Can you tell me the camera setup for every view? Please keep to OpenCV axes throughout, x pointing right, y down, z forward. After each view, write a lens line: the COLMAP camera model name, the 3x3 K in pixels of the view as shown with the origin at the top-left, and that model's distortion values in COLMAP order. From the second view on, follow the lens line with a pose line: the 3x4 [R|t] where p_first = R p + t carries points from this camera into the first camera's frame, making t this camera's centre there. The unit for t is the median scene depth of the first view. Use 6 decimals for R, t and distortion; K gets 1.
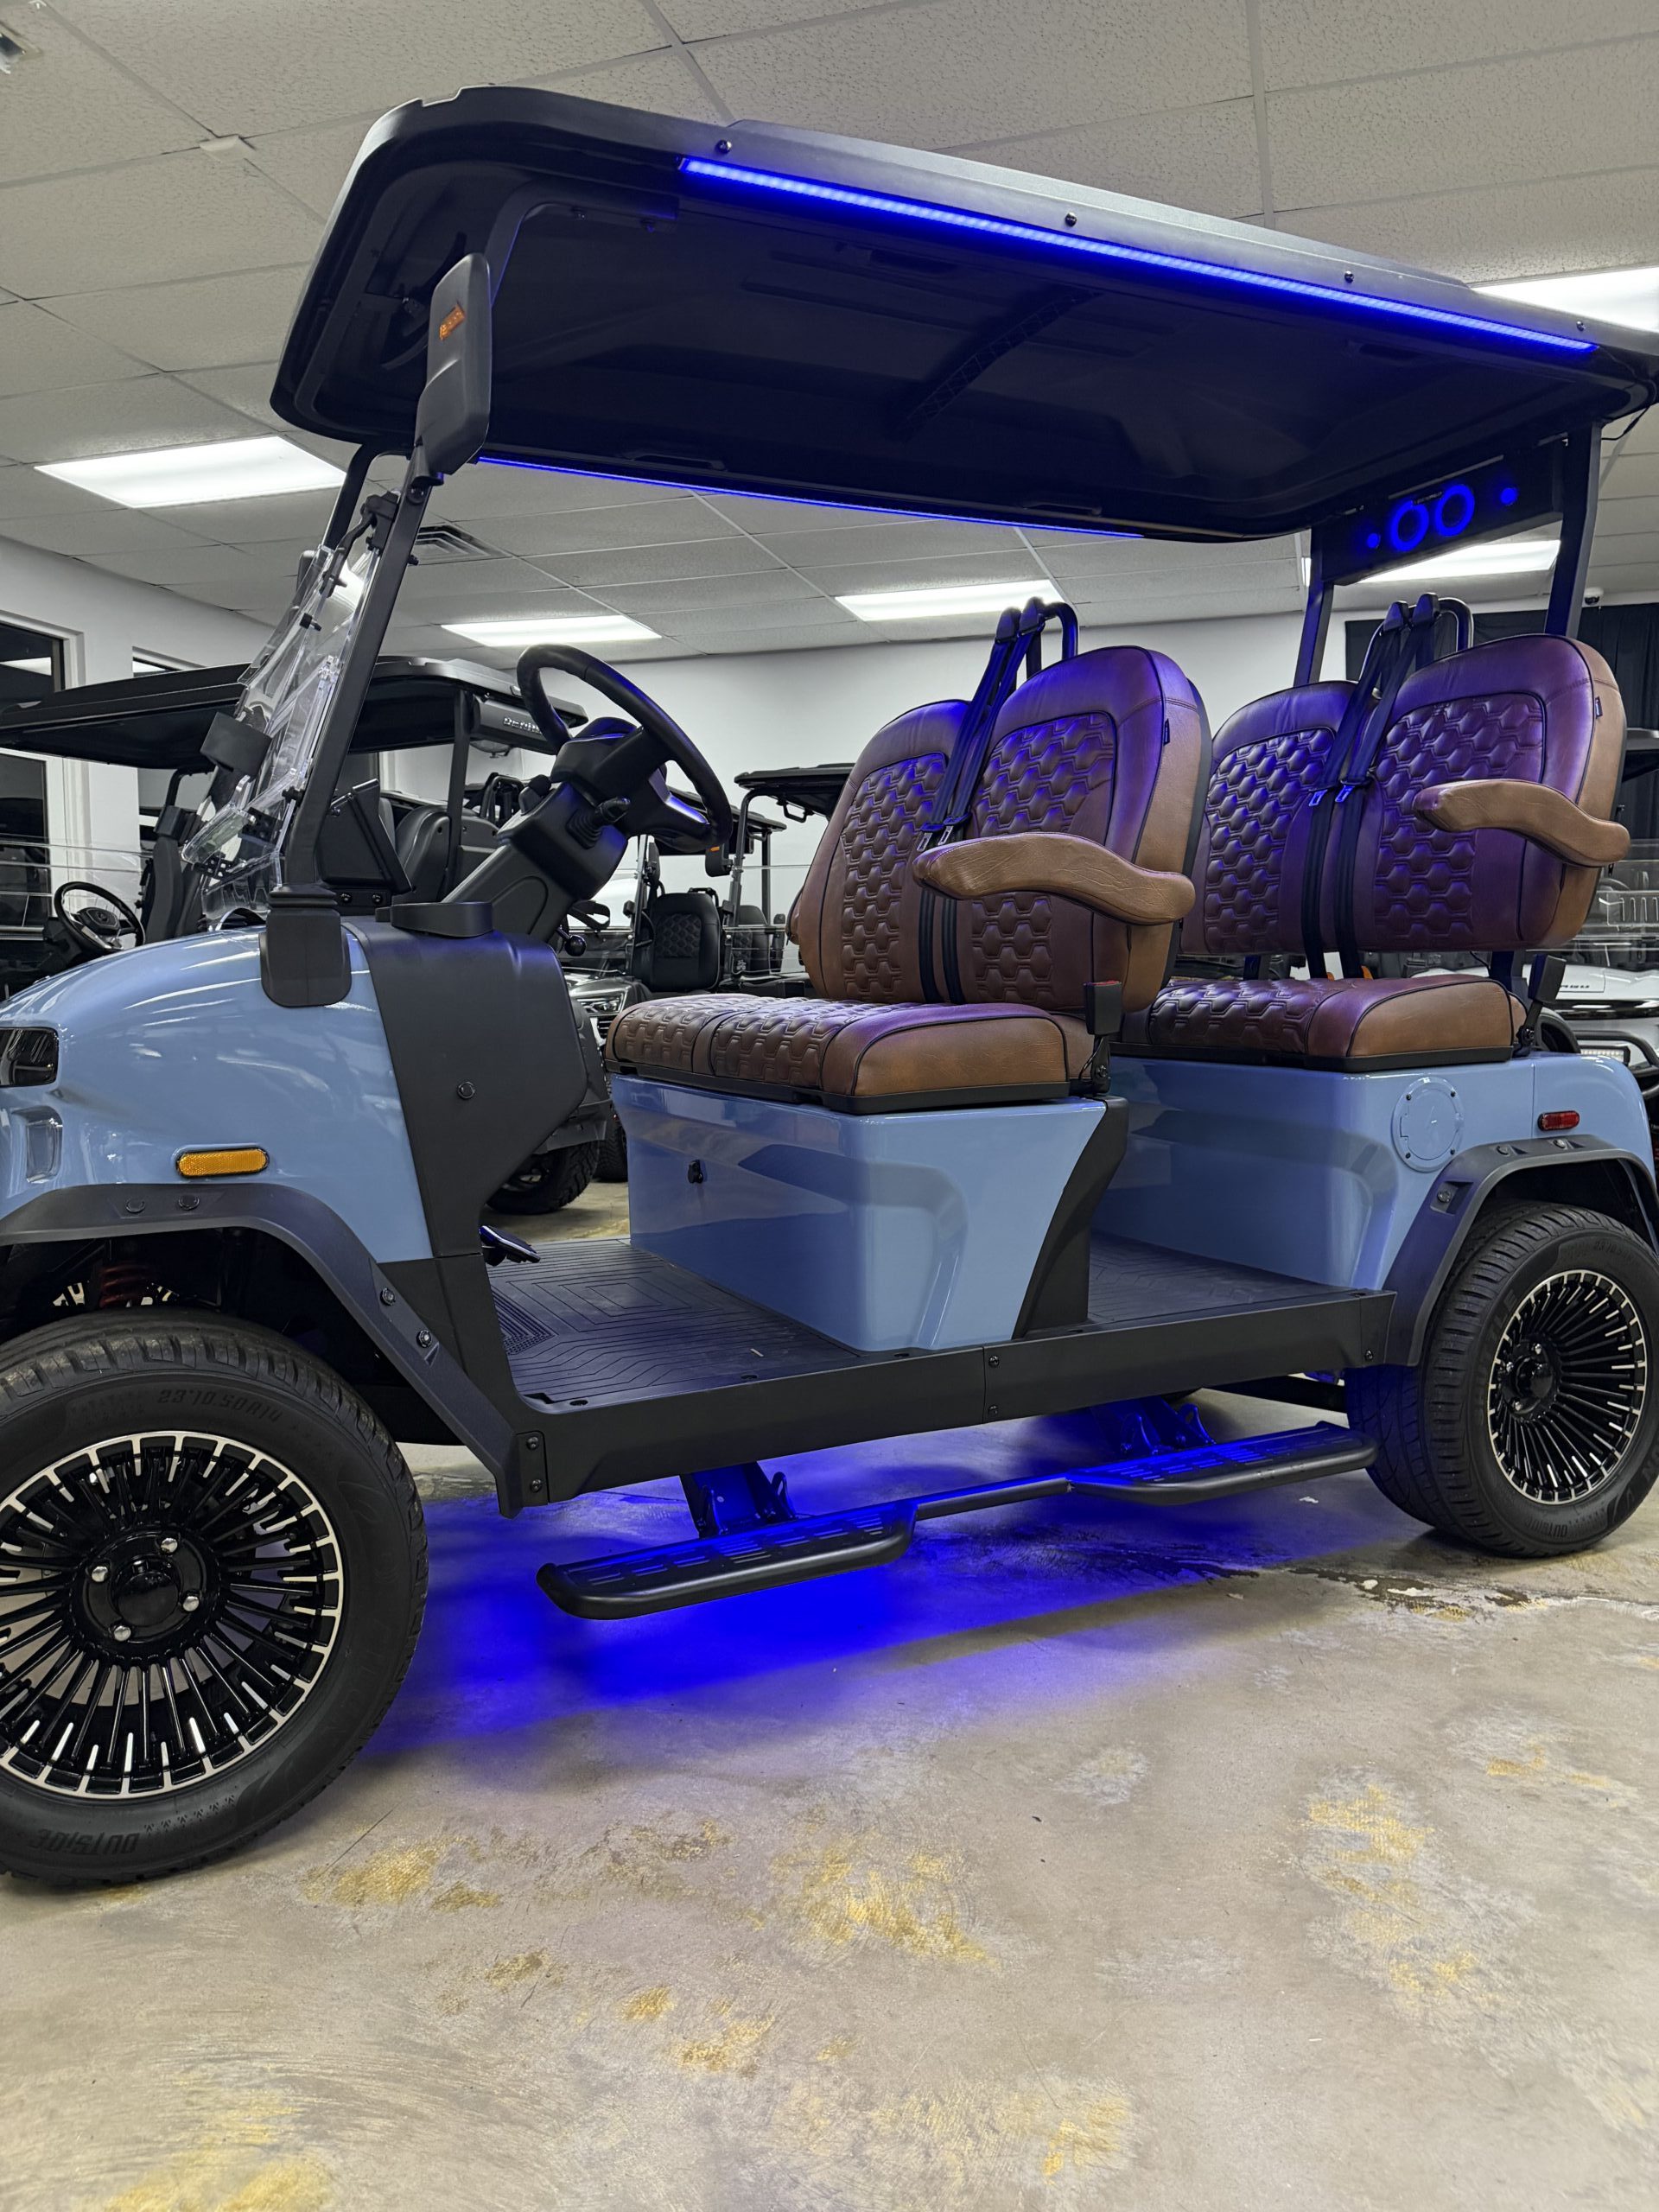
lens RADIAL K [[1572.6, 0, 830.0], [0, 1572.6, 1148.7], [0, 0, 1]] dist [-0.001849, -0.002800]
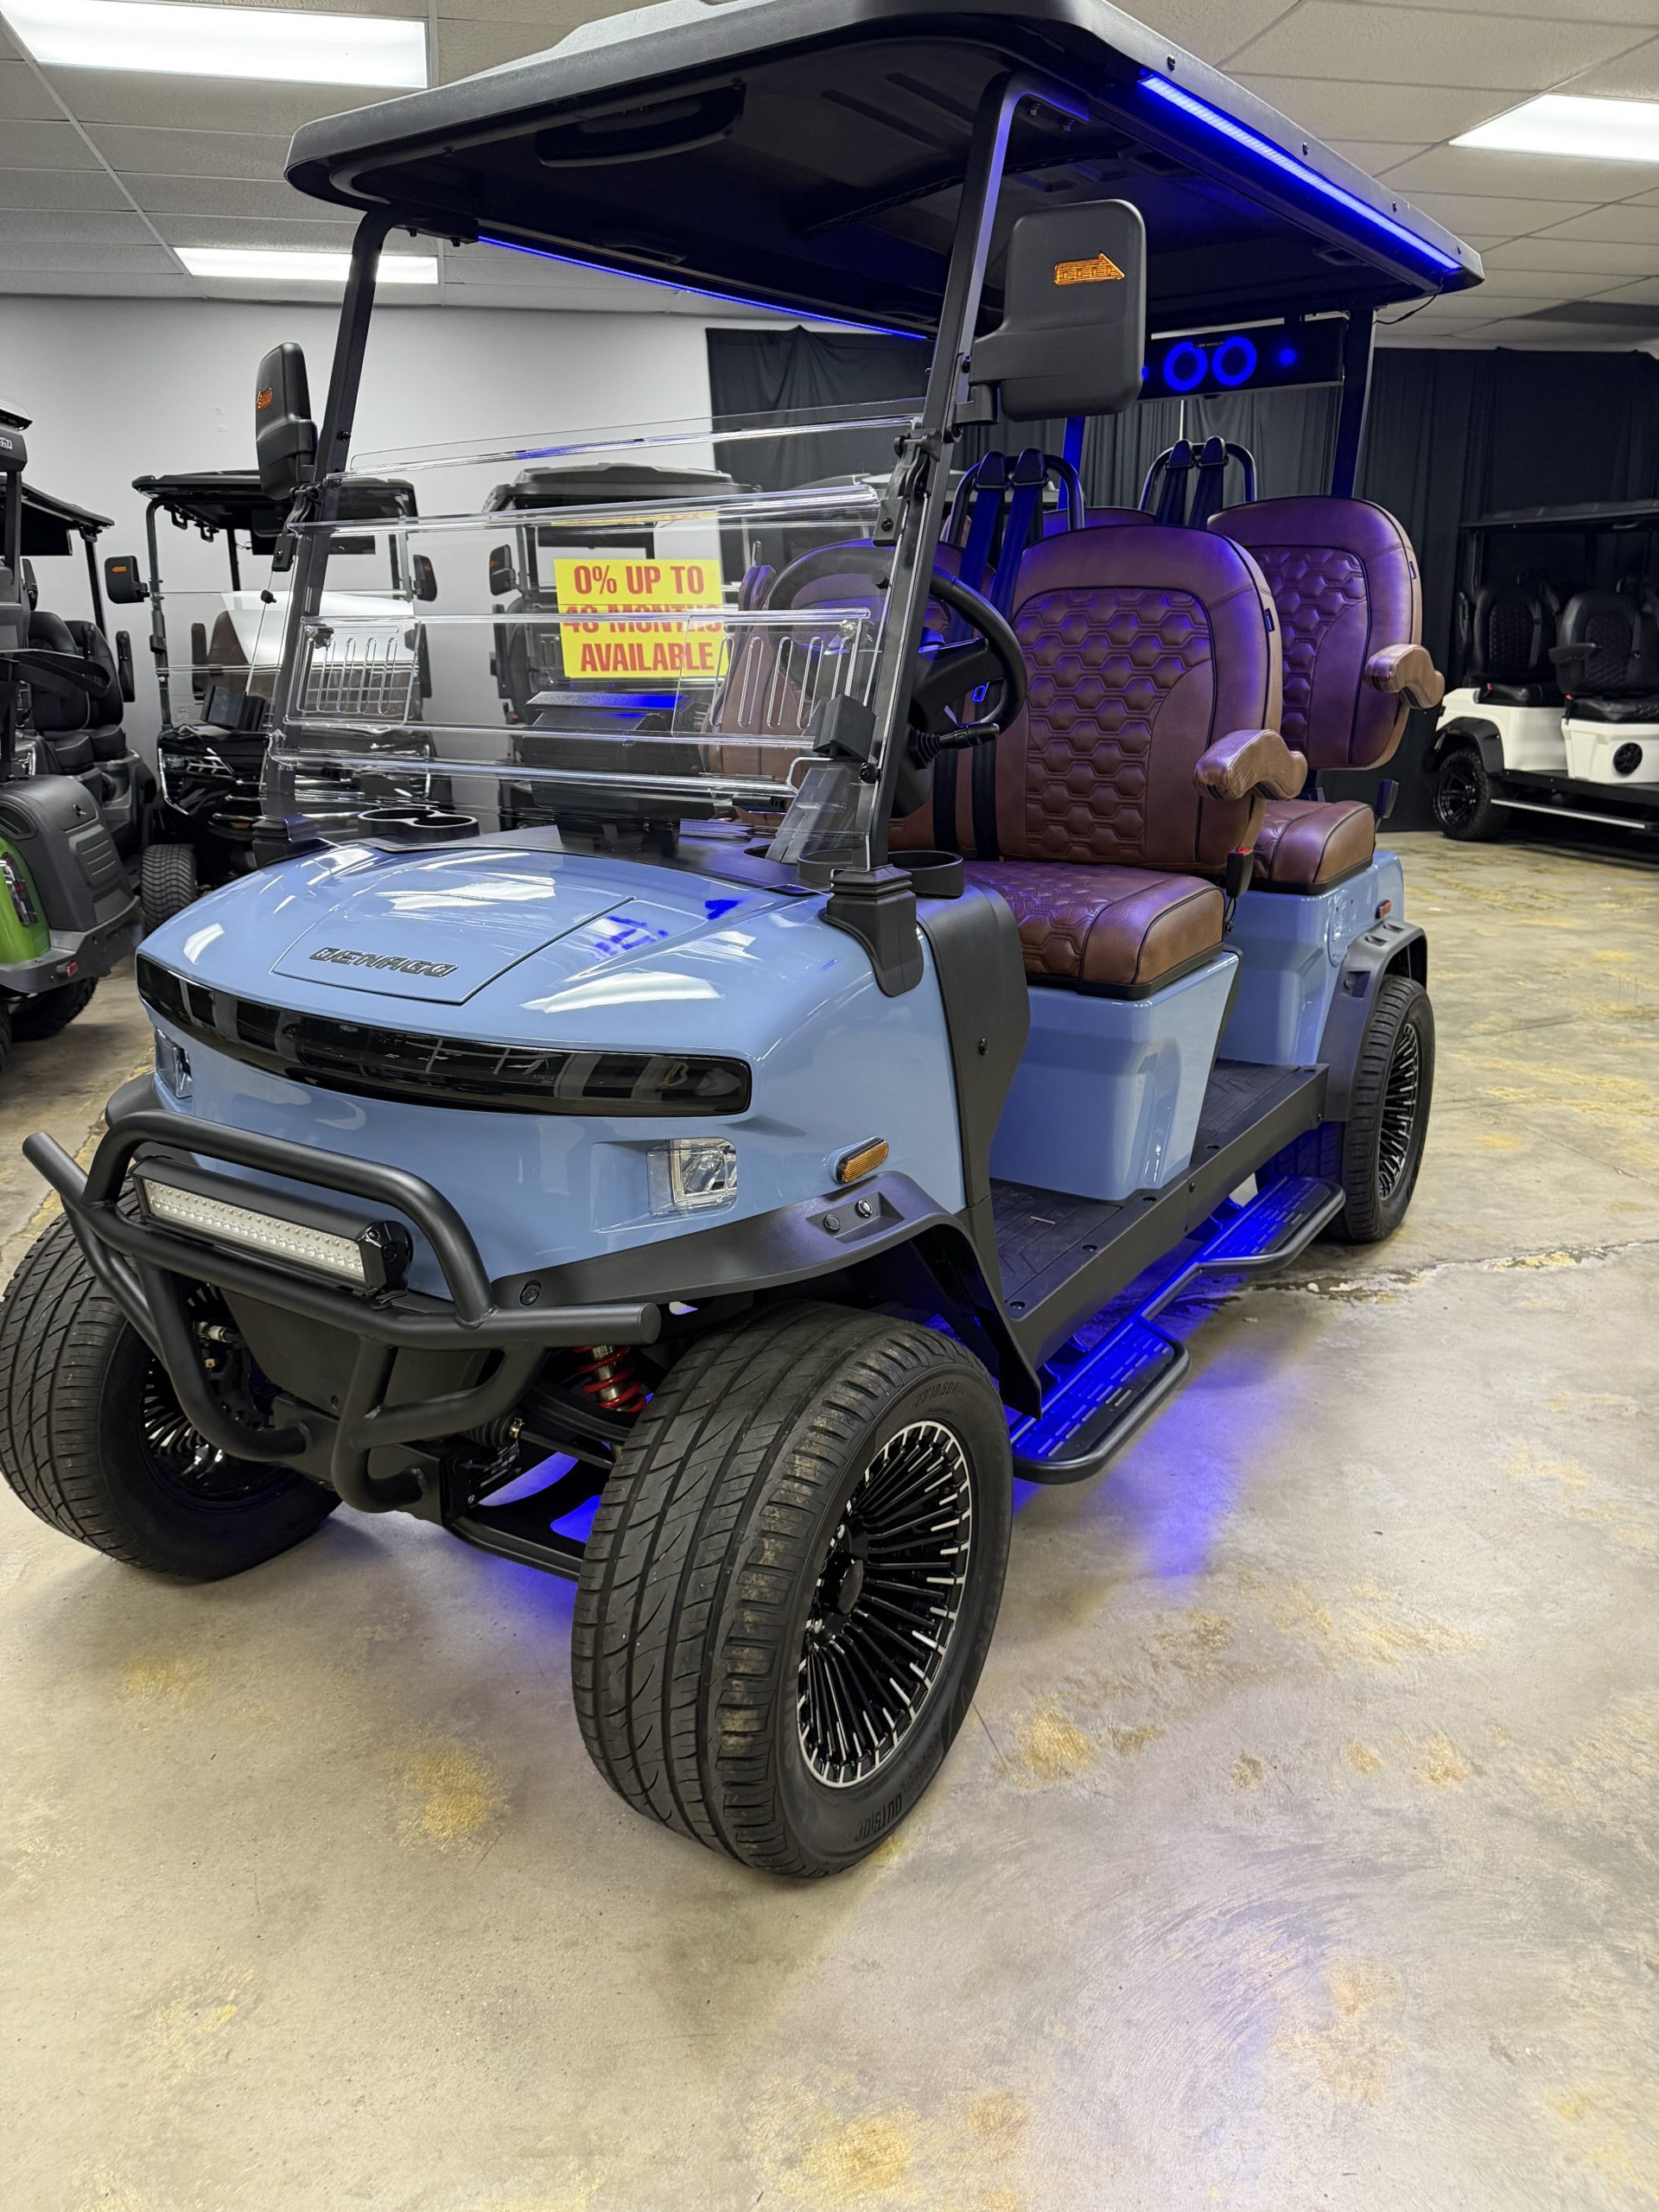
lens RADIAL K [[1567.6, 0, 839.2], [0, 1567.6, 1128.9], [0, 0, 1]] dist [0.006985, -0.010115]
pose [[0.856274, -0.165561, 0.489269, -0.623985], [0.066634, 0.974730, 0.213218, -0.158051], [-0.512206, -0.149971, 0.845668, 0.127175]]
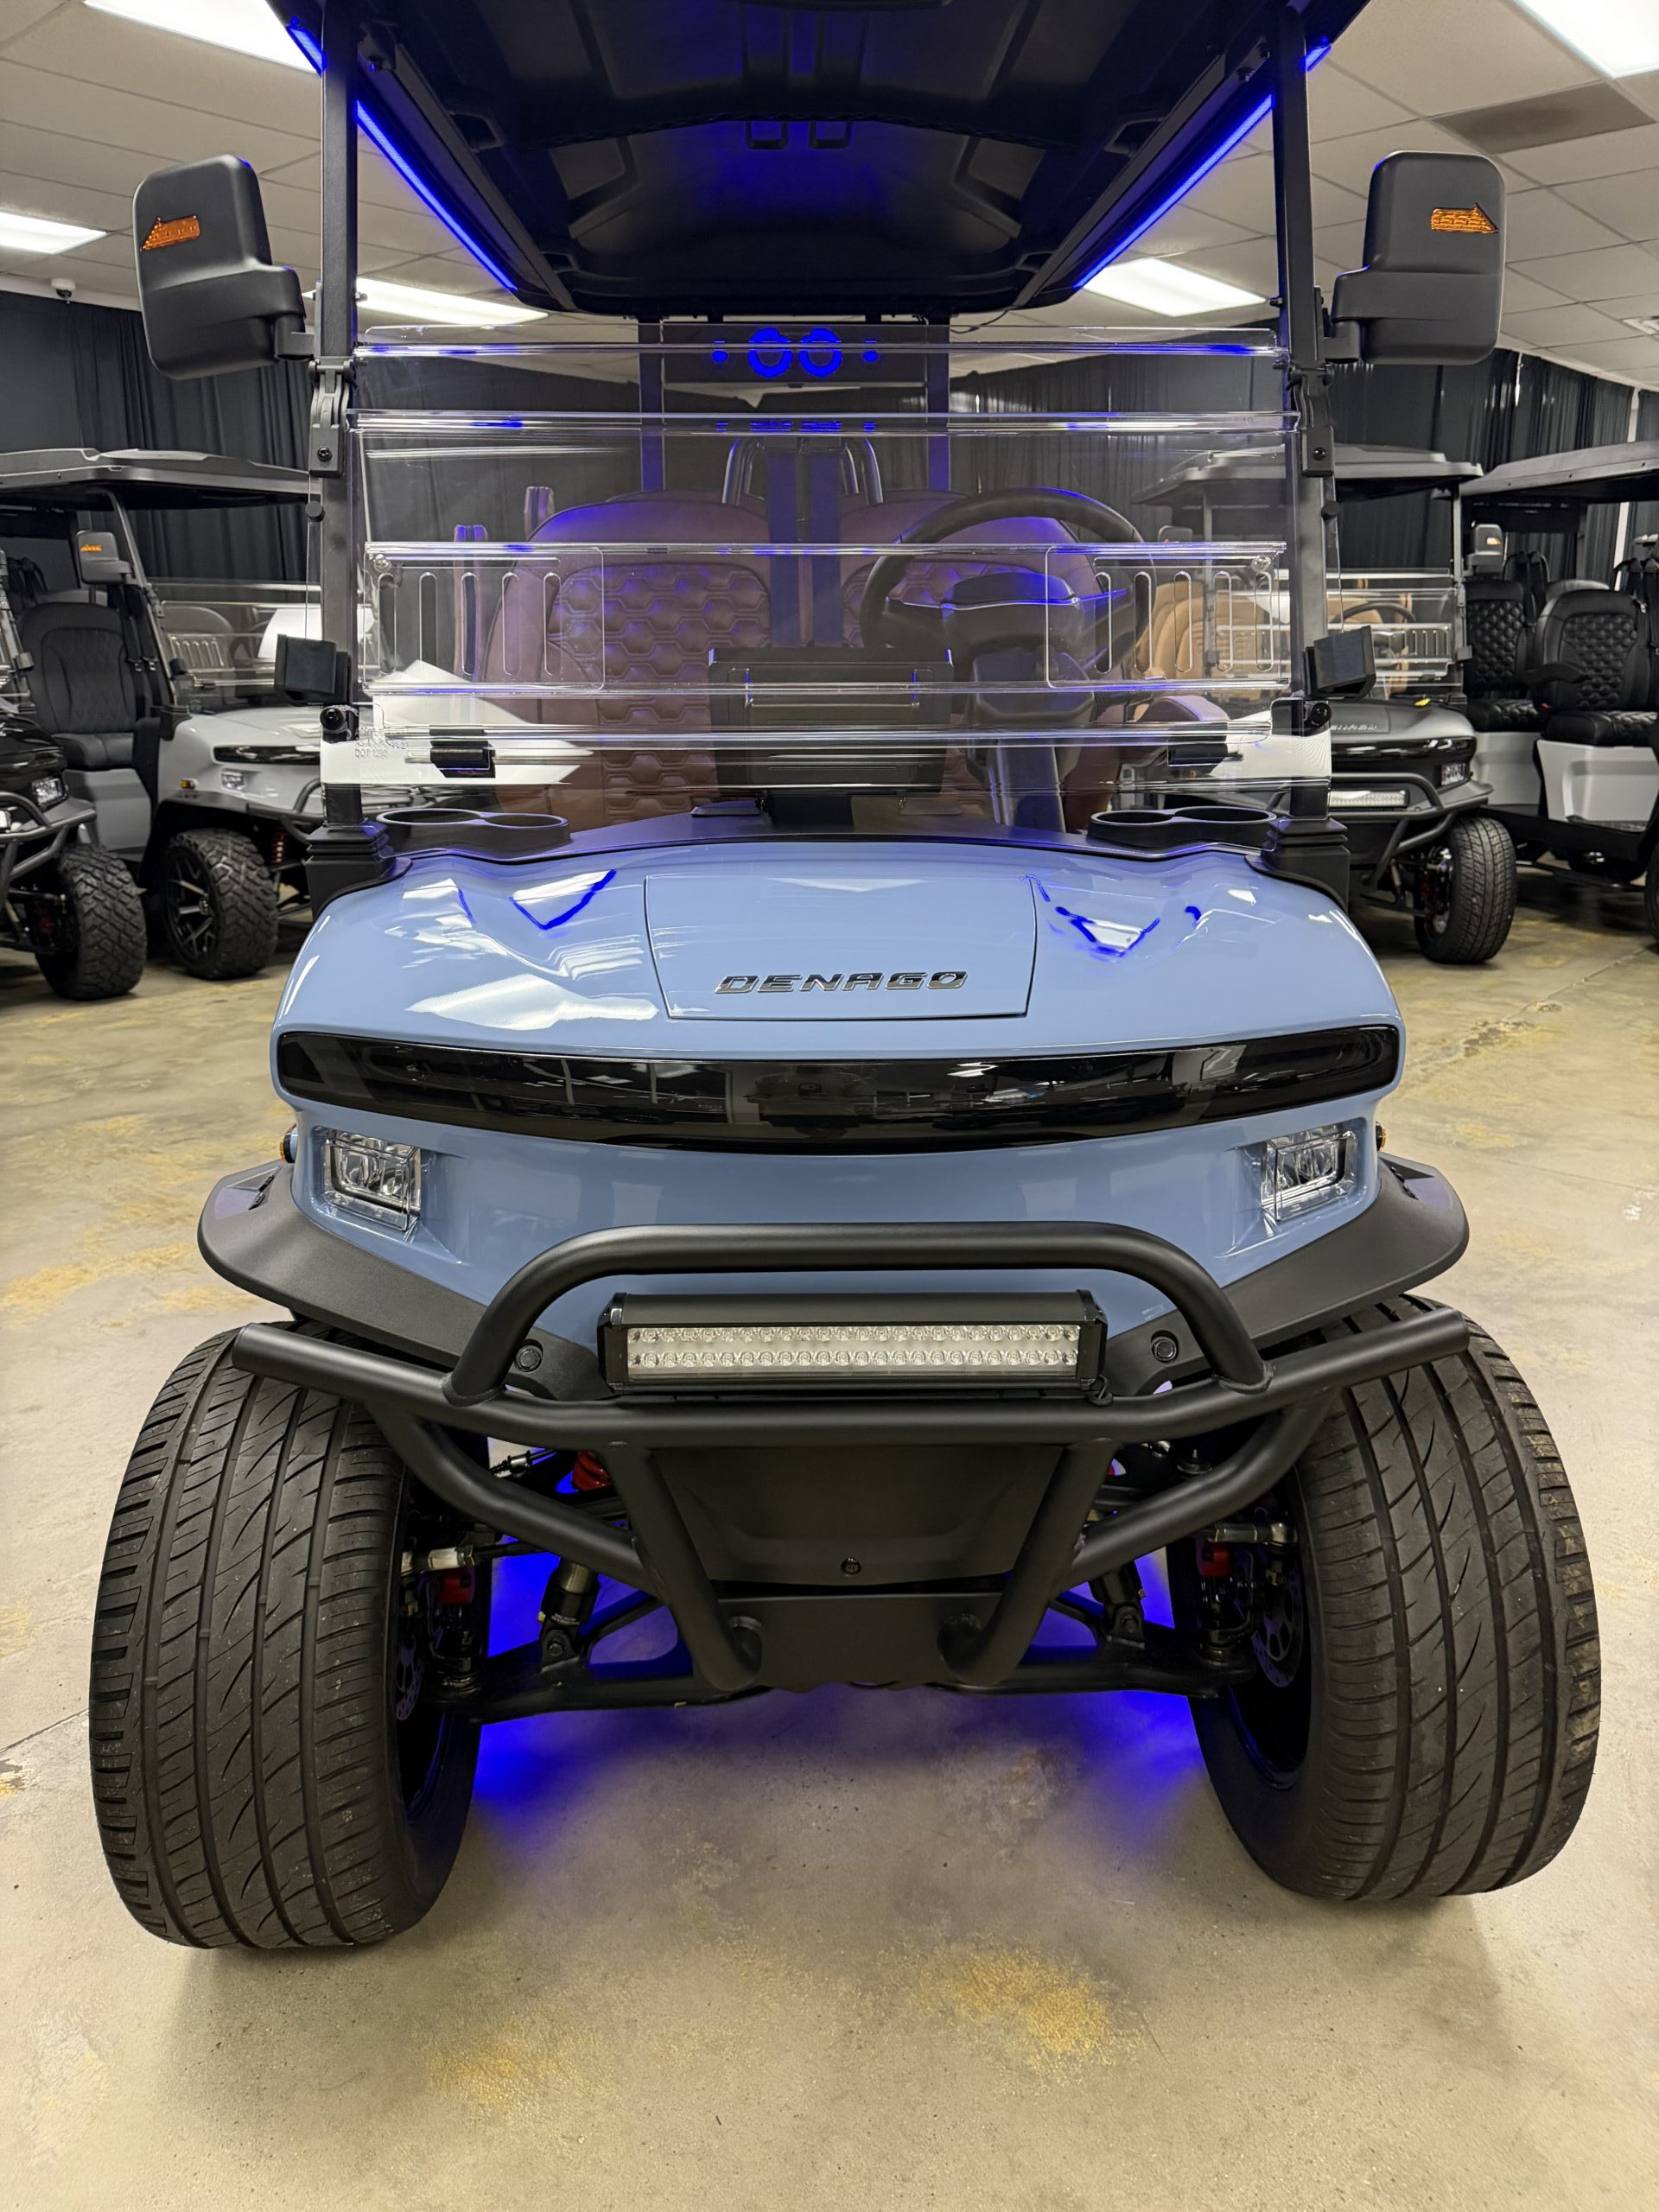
lens RADIAL K [[1560.2, 0, 821.3], [0, 1560.2, 1109.4], [0, 0, 1]] dist [-0.007307, 0.000892]
pose [[0.397691, -0.262434, 0.879187, -0.934152], [0.102018, 0.964928, 0.241881, -0.182798], [-0.911830, -0.006500, 0.410516, 0.639476]]
